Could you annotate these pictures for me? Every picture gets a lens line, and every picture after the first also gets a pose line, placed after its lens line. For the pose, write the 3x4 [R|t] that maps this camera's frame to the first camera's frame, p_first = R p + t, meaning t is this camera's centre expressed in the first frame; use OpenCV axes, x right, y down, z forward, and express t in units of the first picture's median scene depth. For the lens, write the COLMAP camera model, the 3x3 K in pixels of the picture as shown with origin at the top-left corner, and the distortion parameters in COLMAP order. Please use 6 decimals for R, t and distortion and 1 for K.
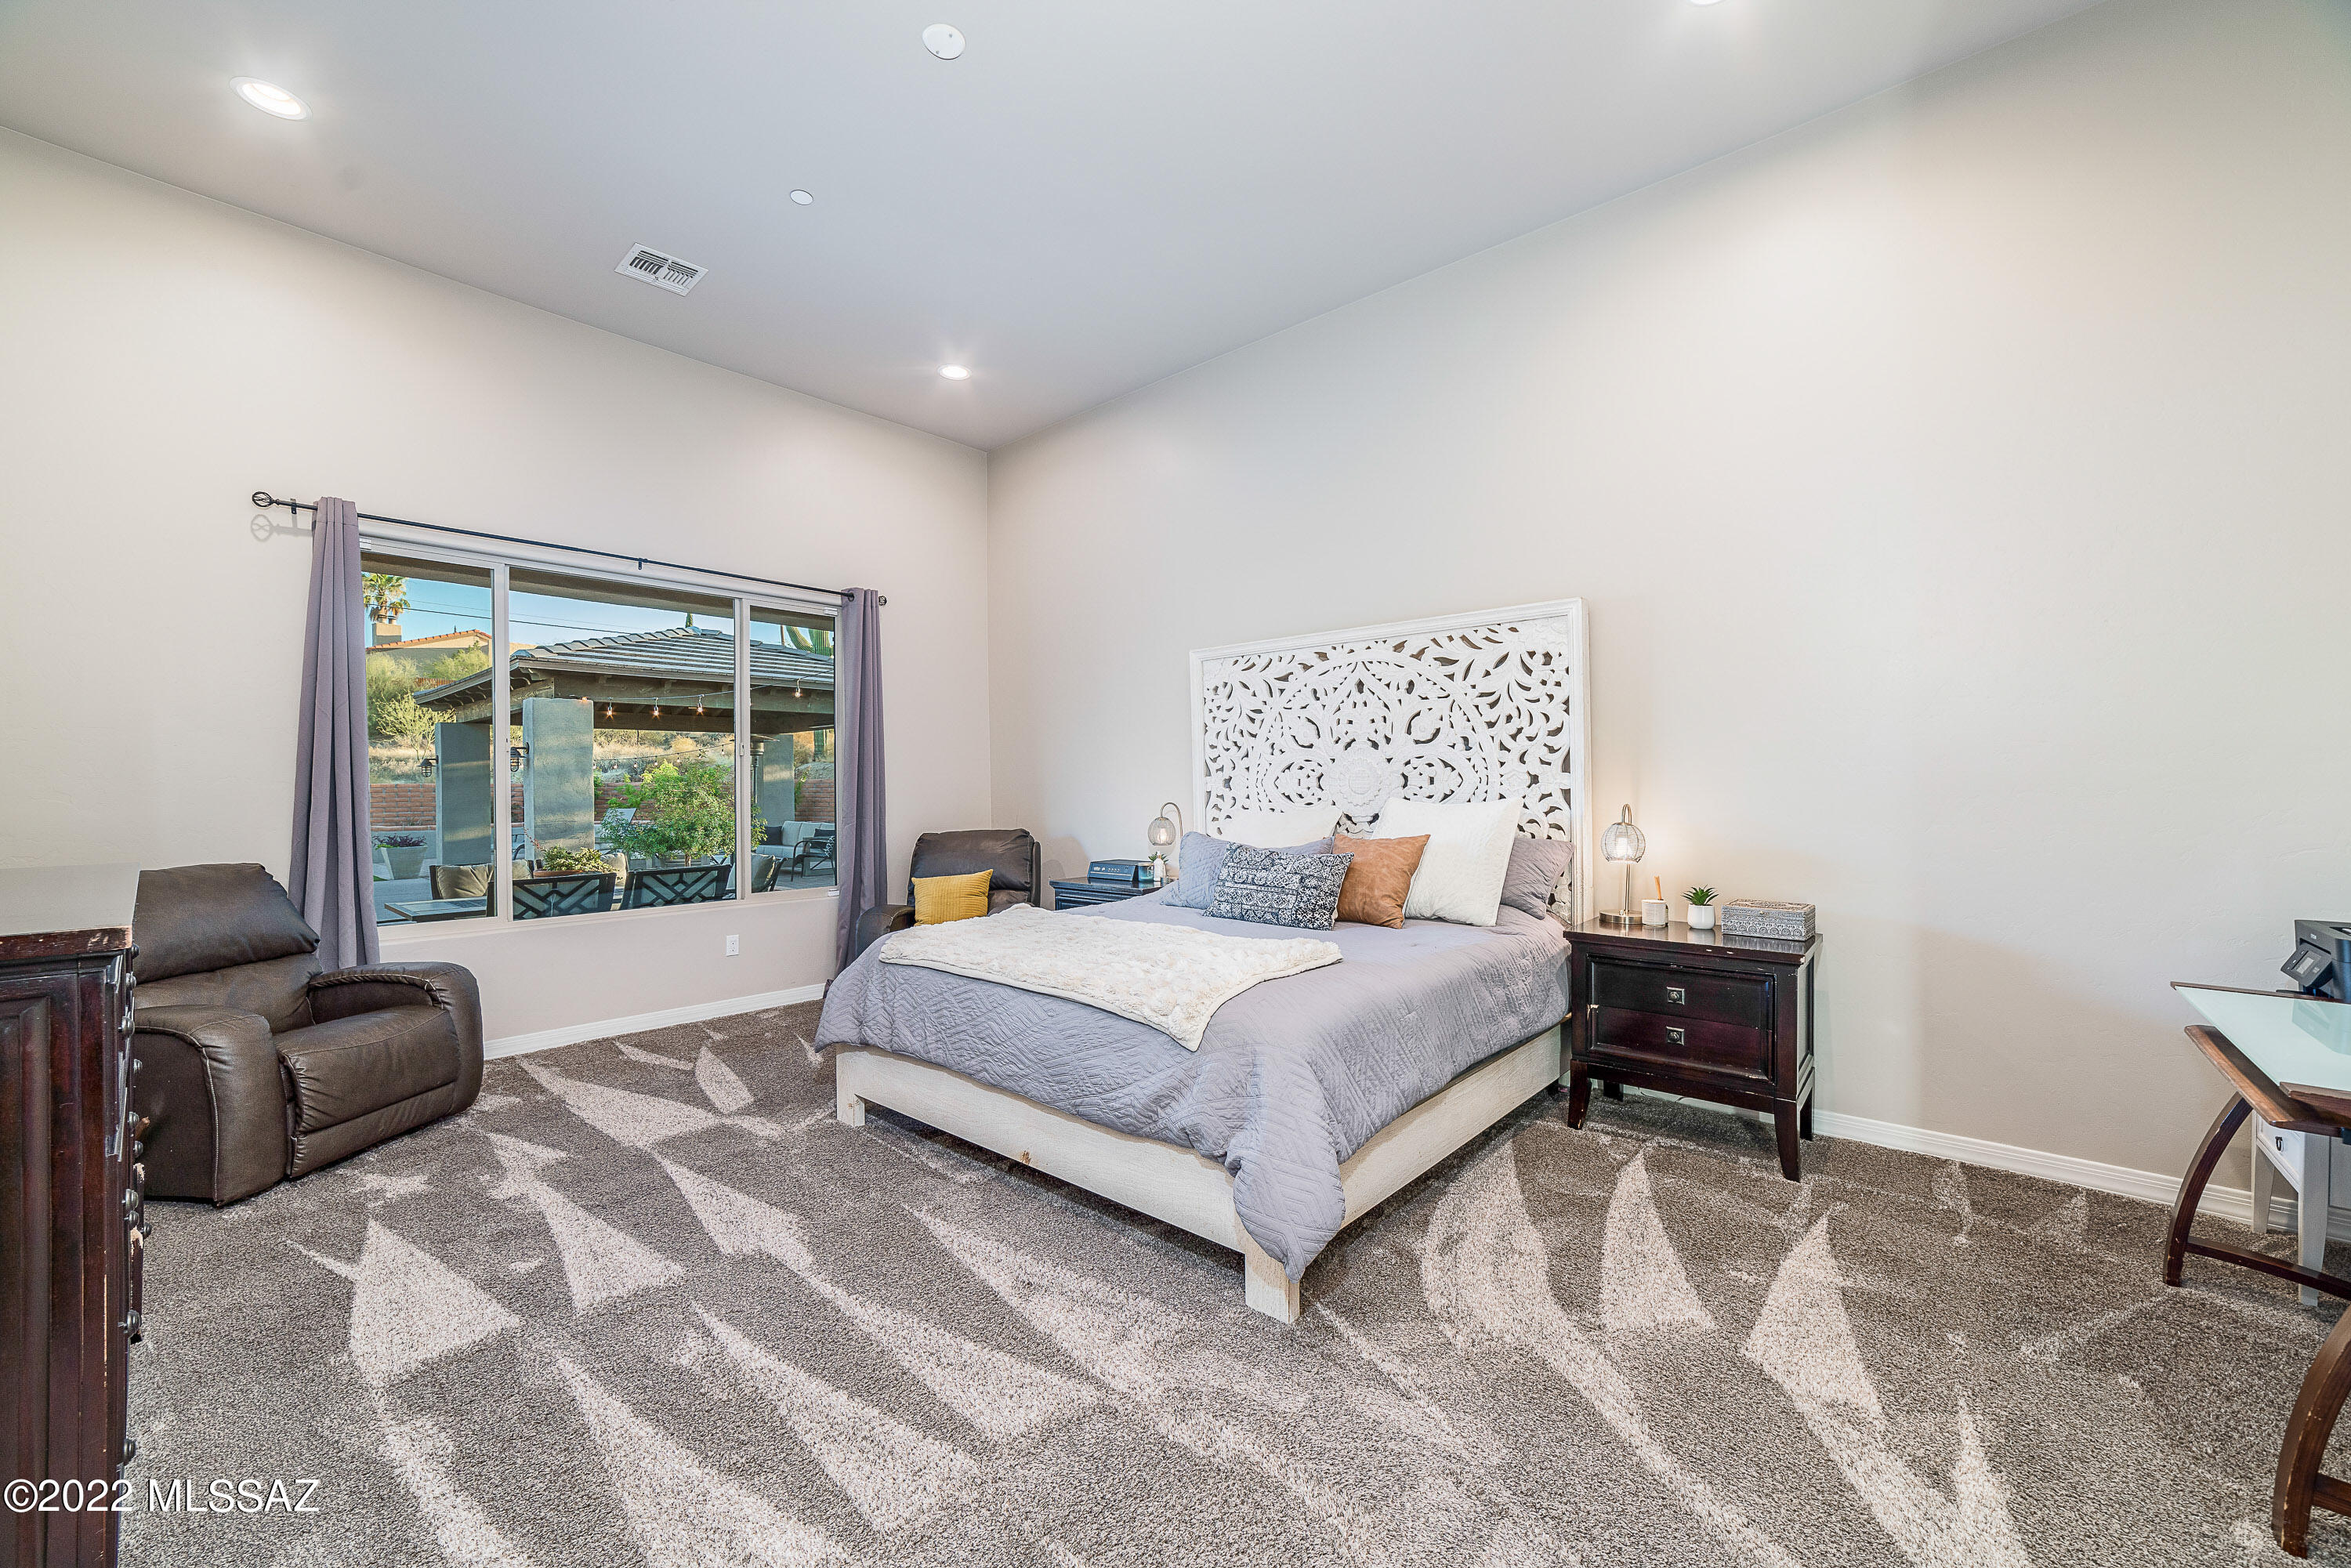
lens RADIAL K [[903.9, 0, 1175.5], [0, 903.9, 784.0], [0, 0, 1]] dist [-0.011427, 0.000049]
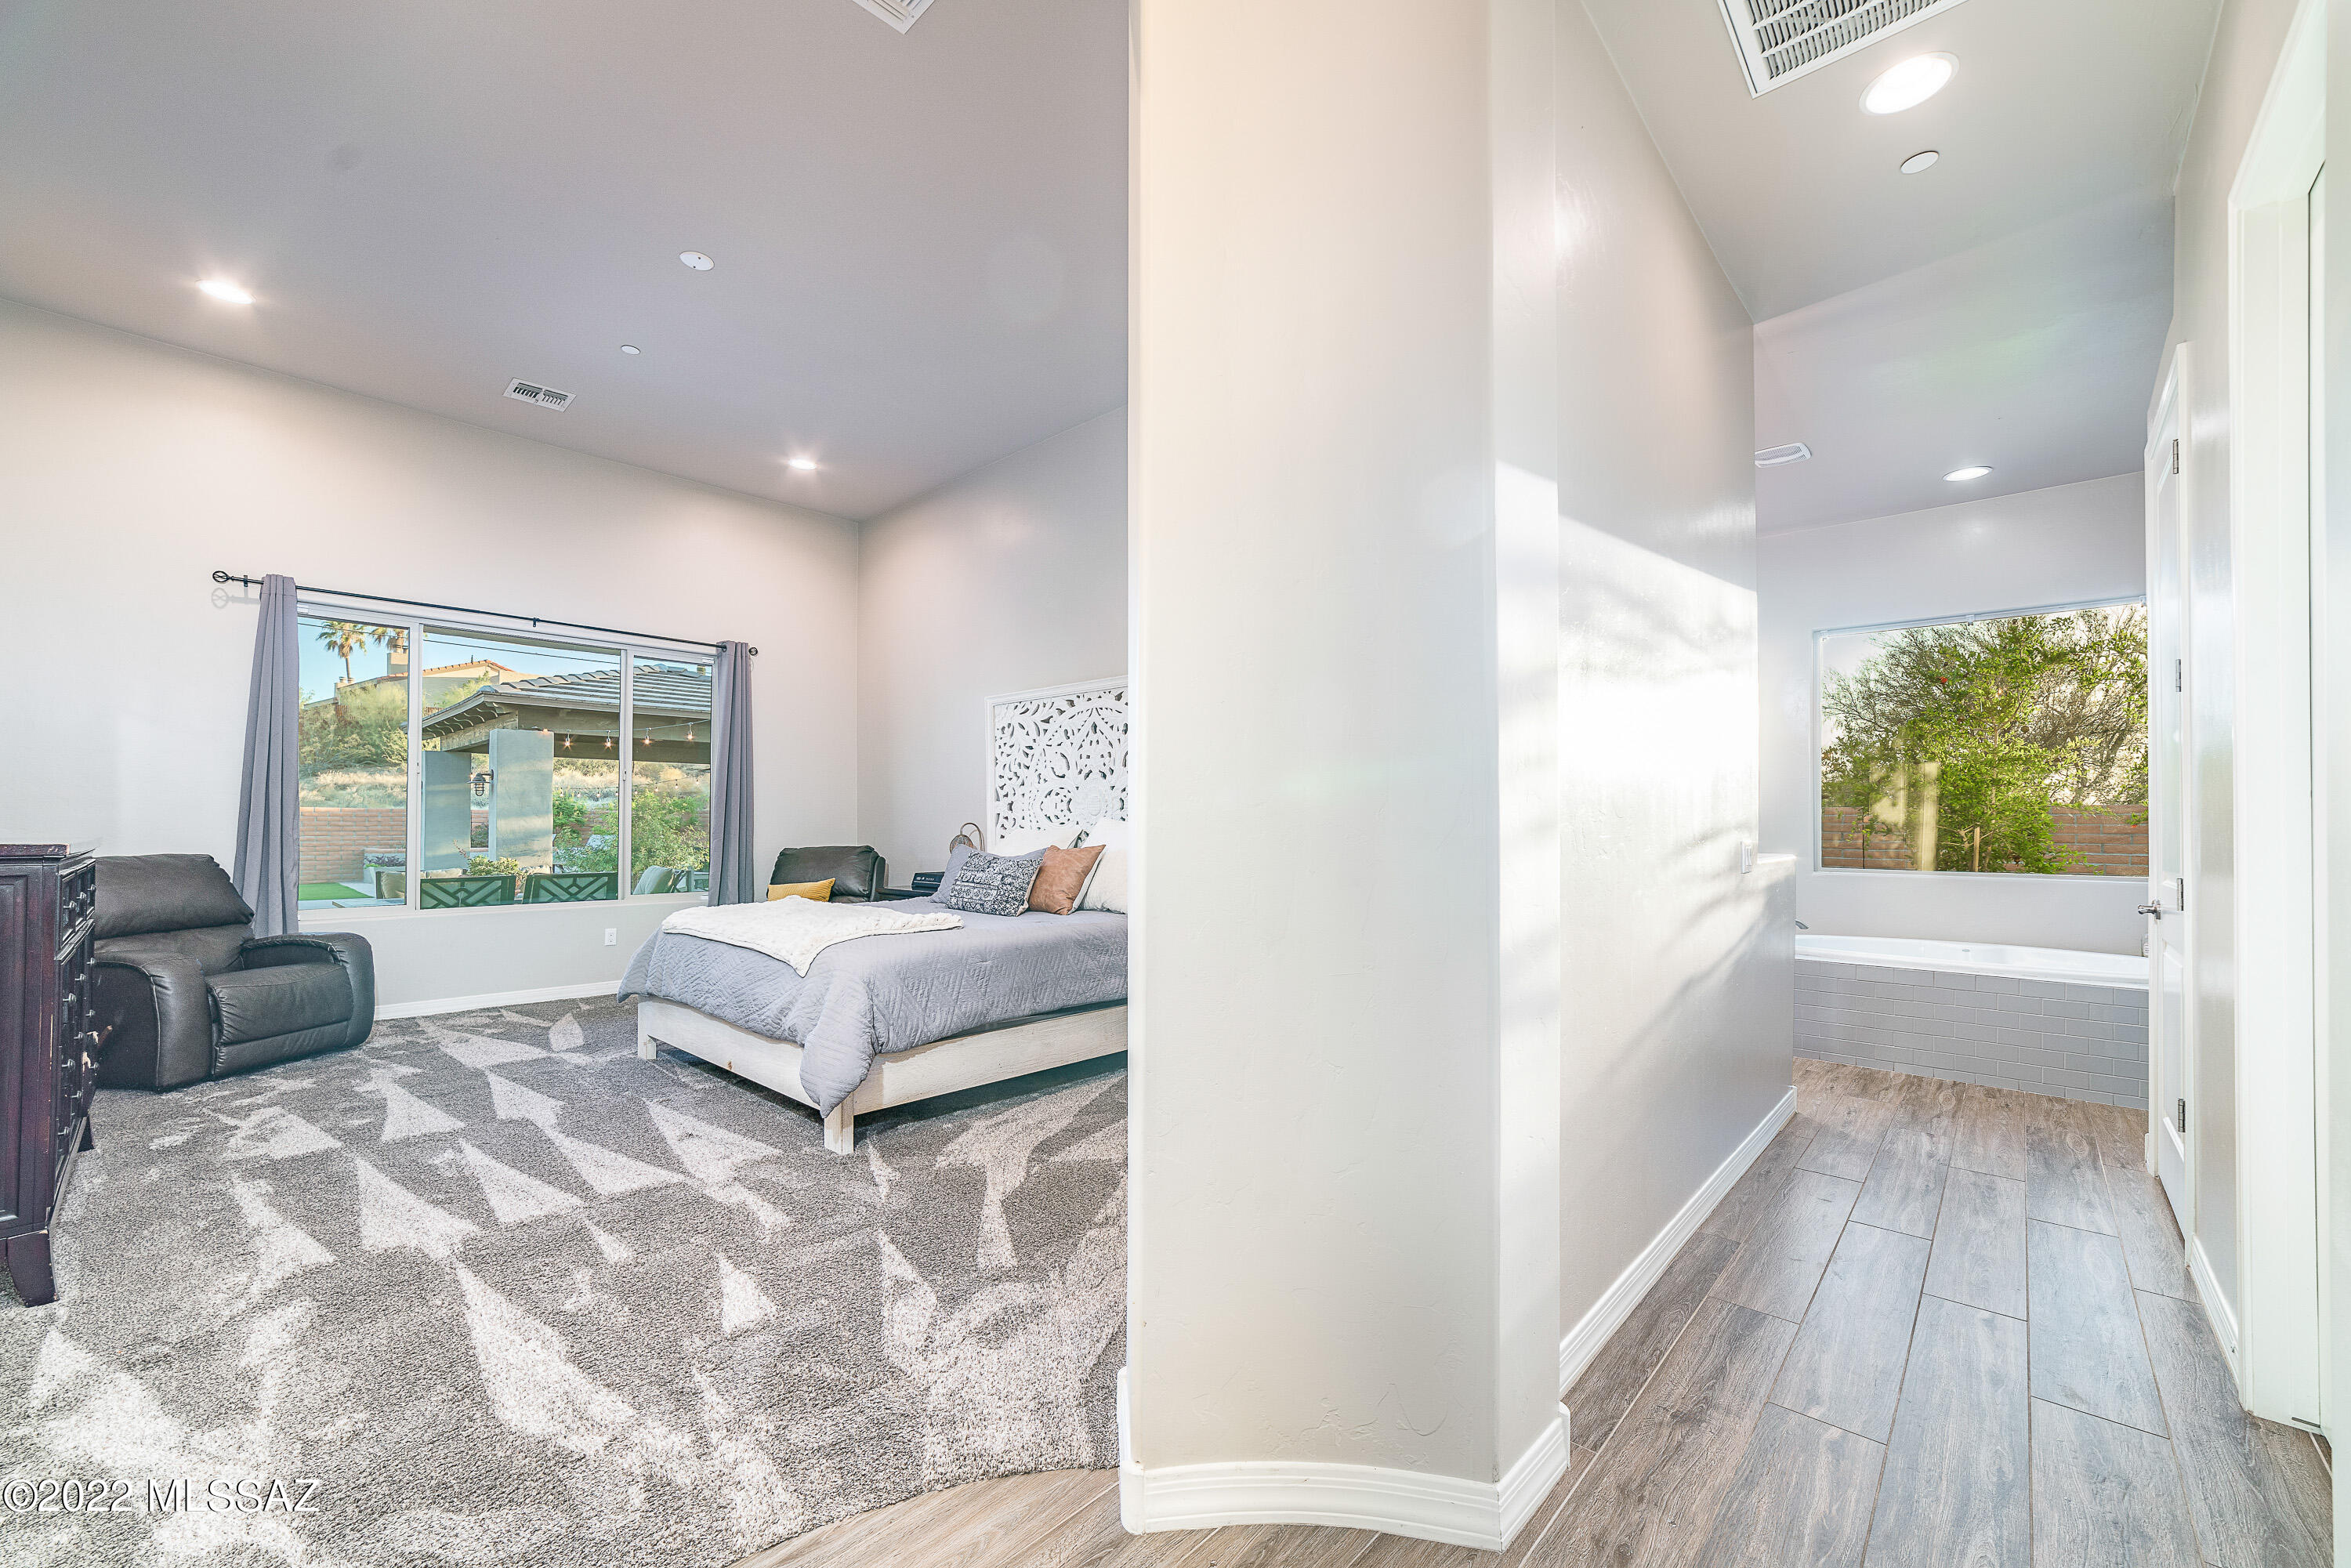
lens RADIAL K [[924.8, 0, 1168.6], [0, 924.8, 808.7], [0, 0, 1]] dist [-0.000296, 0.000215]
pose [[0.999467, 0.012094, -0.030326, 0.355003], [-0.012536, 0.999817, -0.014434, 0.019622], [0.030146, 0.014807, 0.999436, -0.265544]]
